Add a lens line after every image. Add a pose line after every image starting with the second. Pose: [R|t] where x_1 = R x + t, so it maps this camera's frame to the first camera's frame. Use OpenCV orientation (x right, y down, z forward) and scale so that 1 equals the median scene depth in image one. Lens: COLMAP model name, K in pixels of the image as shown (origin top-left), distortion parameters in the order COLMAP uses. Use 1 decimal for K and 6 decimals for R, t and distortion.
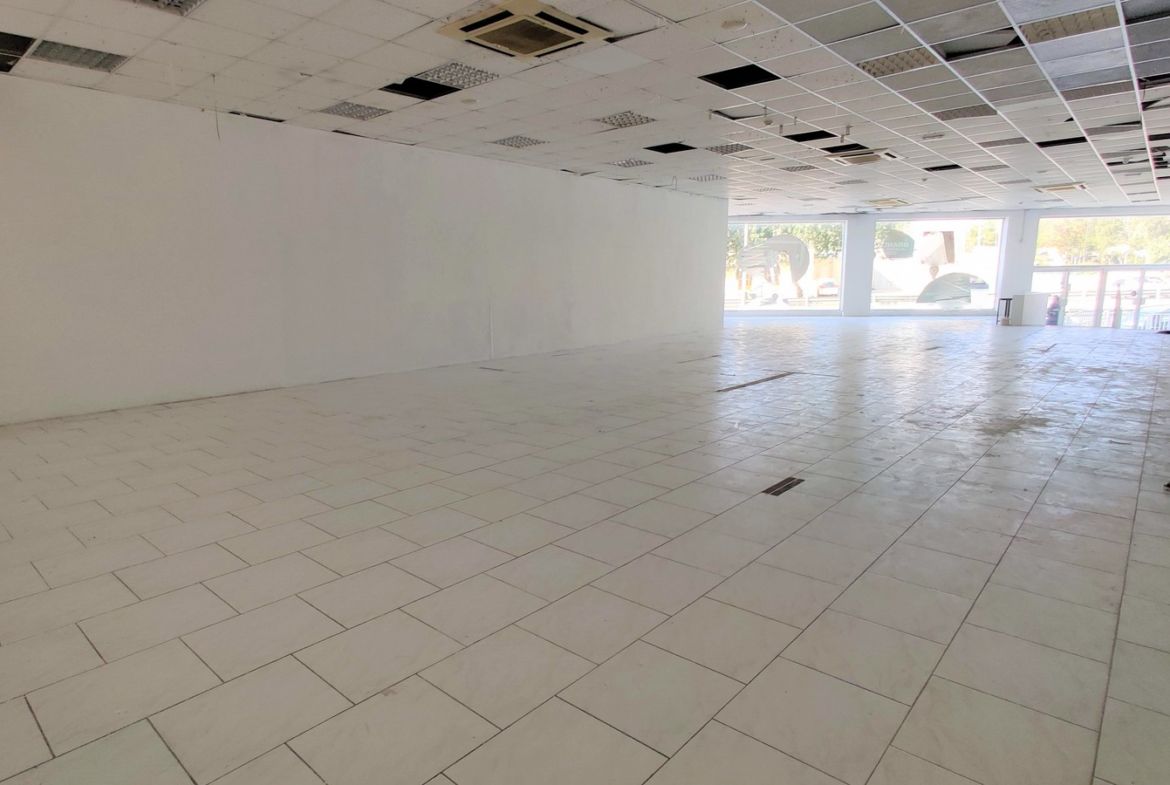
lens RADIAL K [[626.6, 0, 585.0], [0, 626.6, 392.5], [0, 0, 1]] dist [-0.001428, -0.000693]
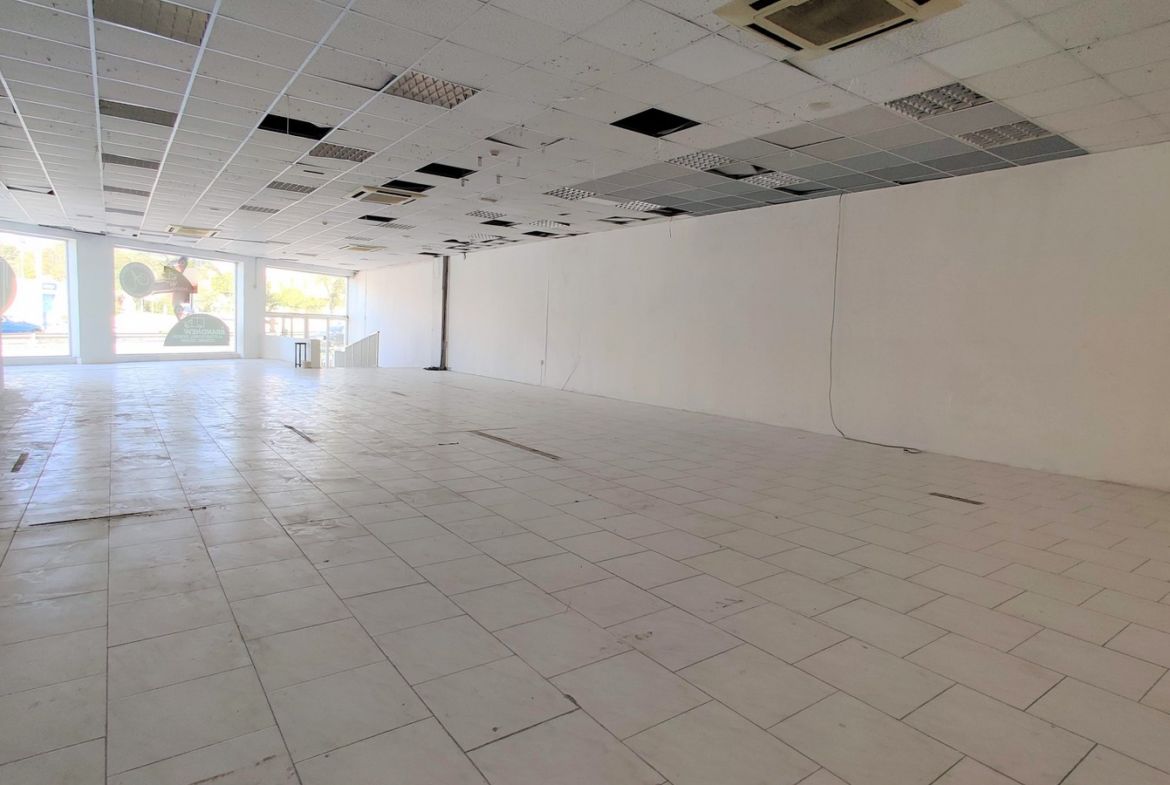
lens RADIAL K [[626.6, 0, 585.0], [0, 626.6, 392.5], [0, 0, 1]] dist [-0.001428, -0.000693]
pose [[0.223802, -0.075367, 0.971716, -0.207414], [0.132164, 0.990143, 0.046357, -0.040128], [-0.965632, 0.118051, 0.231557, 0.229678]]
